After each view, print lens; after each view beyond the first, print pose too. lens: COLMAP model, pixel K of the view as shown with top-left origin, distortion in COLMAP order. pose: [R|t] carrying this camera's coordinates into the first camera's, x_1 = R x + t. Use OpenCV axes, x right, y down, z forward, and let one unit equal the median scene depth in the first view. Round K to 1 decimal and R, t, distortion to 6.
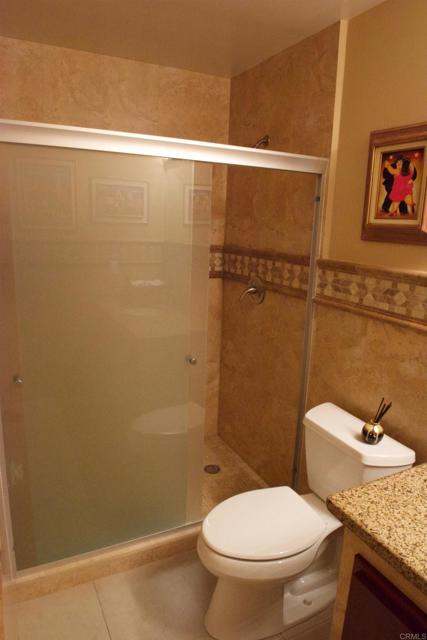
lens RADIAL K [[445.2, 0, 213.5], [0, 445.2, 320.0], [0, 0, 1]] dist [-0.003956, -0.001175]
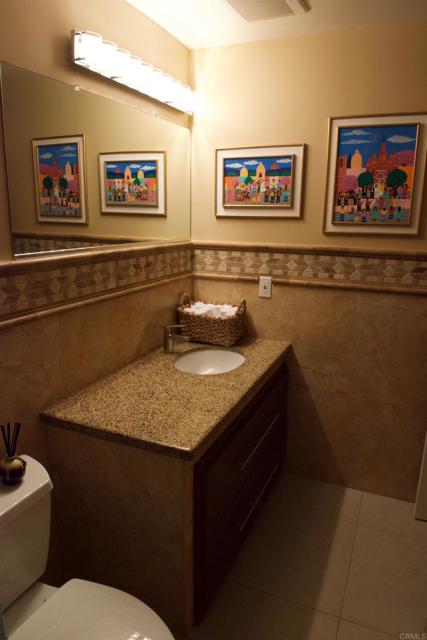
lens RADIAL K [[445.2, 0, 213.5], [0, 445.2, 320.0], [0, 0, 1]] dist [-0.003956, -0.001175]
pose [[-0.630643, -0.201321, 0.749506, -0.507932], [0.159110, 0.911712, 0.378768, -0.289874], [-0.759588, 0.358121, -0.542933, 1.321694]]
